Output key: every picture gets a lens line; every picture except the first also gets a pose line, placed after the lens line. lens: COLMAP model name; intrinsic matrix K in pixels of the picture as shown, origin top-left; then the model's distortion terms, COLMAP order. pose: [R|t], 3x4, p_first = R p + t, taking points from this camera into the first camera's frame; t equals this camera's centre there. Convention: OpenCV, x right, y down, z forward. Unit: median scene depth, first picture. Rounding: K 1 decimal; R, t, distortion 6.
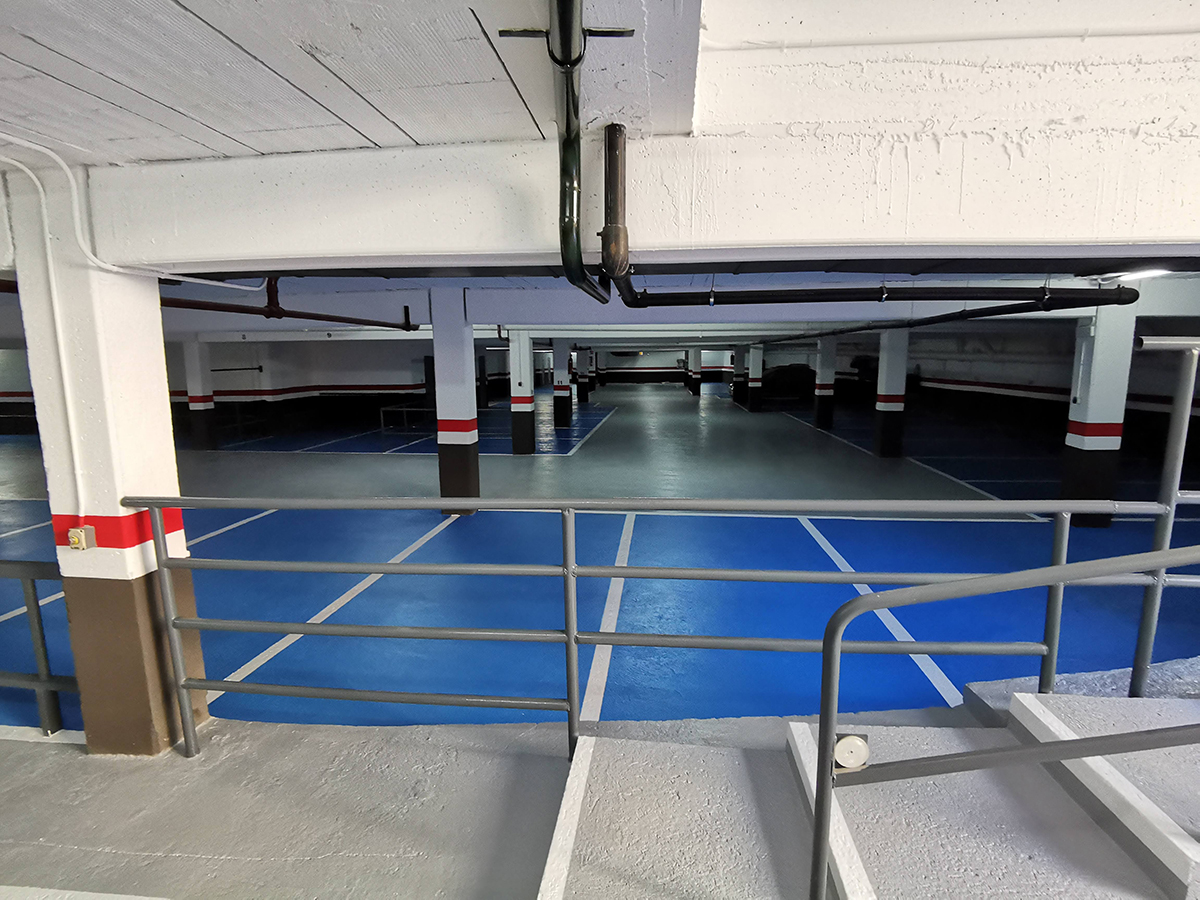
lens RADIAL K [[603.1, 0, 593.2], [0, 603.1, 451.4], [0, 0, 1]] dist [-0.029725, -0.008673]
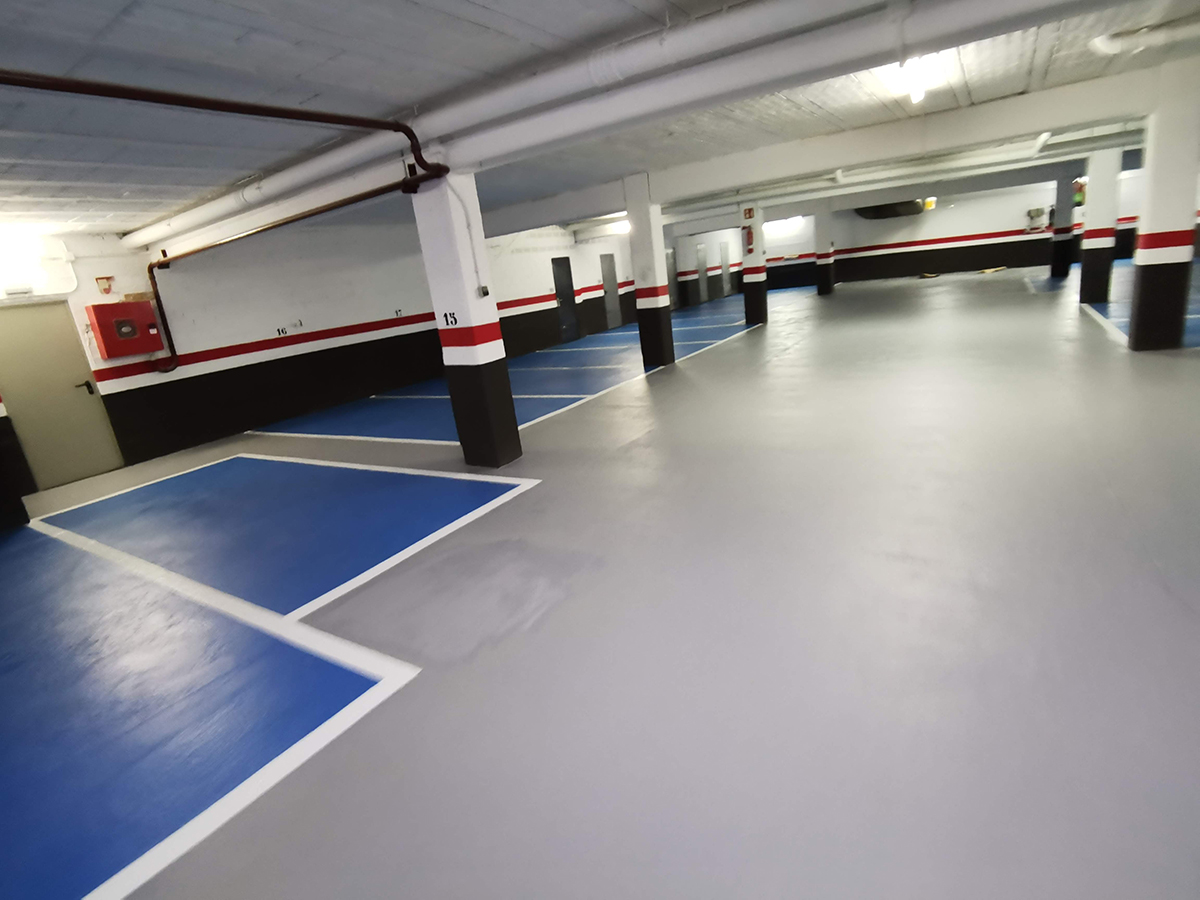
lens RADIAL K [[603.1, 0, 607.2], [0, 603.1, 459.8], [0, 0, 1]] dist [-0.029725, -0.008673]
pose [[0.898996, 0.022995, -0.437353, 0.226520], [0.054729, 0.984894, 0.164281, -0.249031], [0.434524, -0.171624, 0.884157, 1.838762]]
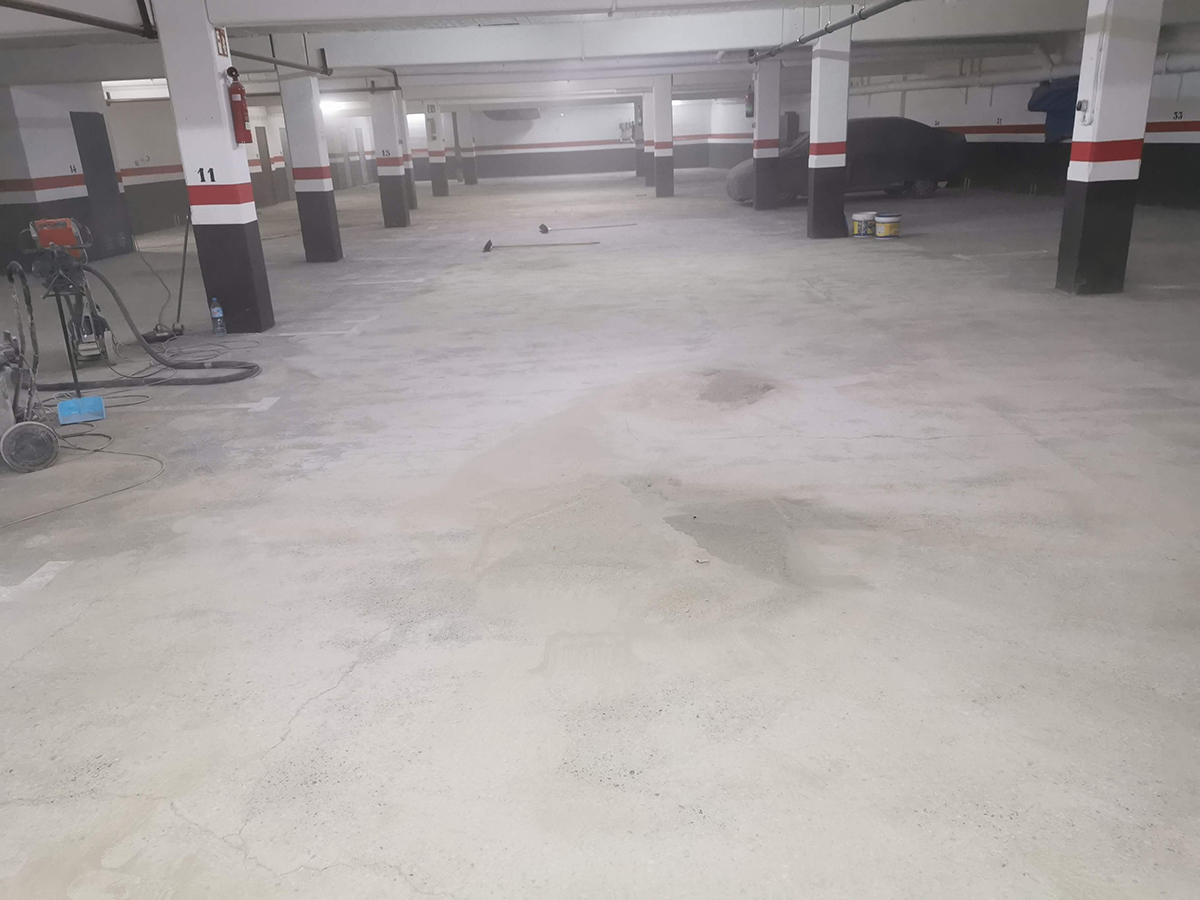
lens RADIAL K [[927.6, 0, 607.0], [0, 927.6, 448.7], [0, 0, 1]] dist [0.033291, -0.004135]
pose [[0.991860, -0.073834, 0.103741, 0.103471], [0.055276, 0.983619, 0.171574, -0.072442], [-0.114710, -0.164443, 0.979694, 0.716820]]
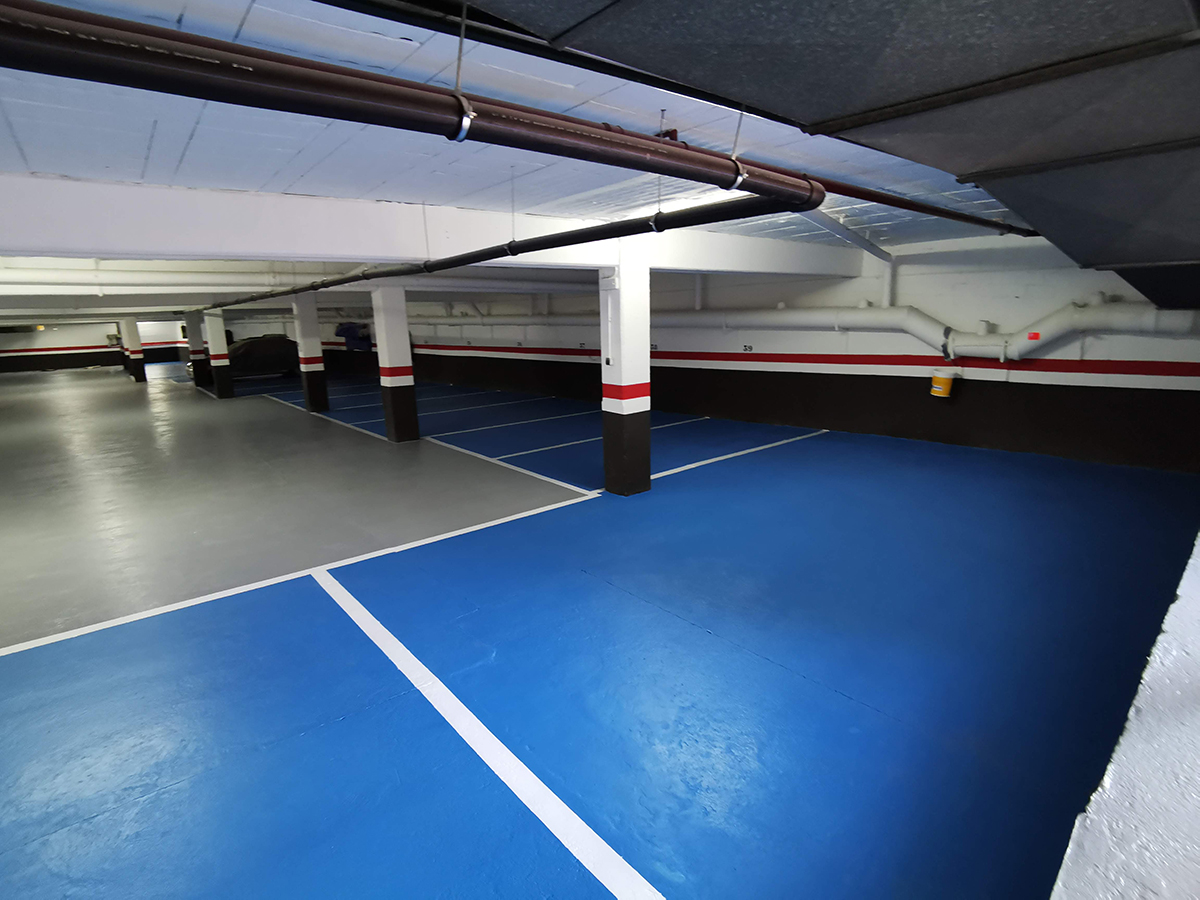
lens RADIAL K [[603.1, 0, 602.9], [0, 603.1, 457.2], [0, 0, 1]] dist [-0.029725, -0.008673]
pose [[0.683760, -0.171352, 0.709303, 0.070557], [0.128793, 0.985117, 0.113828, -0.025290], [-0.718251, 0.013522, 0.695653, 0.192548]]
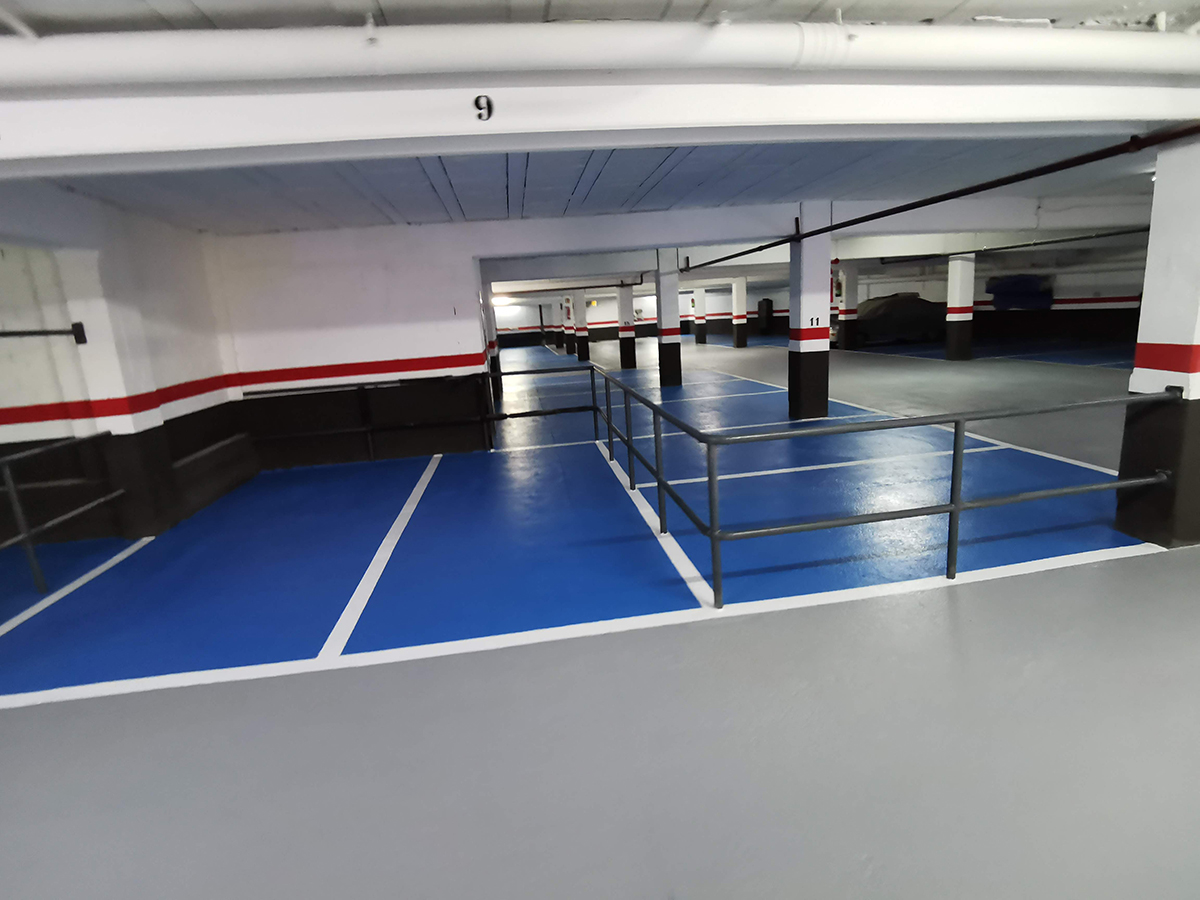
lens RADIAL K [[603.1, 0, 603.2], [0, 603.1, 459.0], [0, 0, 1]] dist [-0.029725, -0.008673]
pose [[0.963320, -0.118801, 0.240626, -0.469805], [0.101676, 0.991398, 0.082420, -0.087946], [-0.248348, -0.054931, 0.967112, 0.794701]]
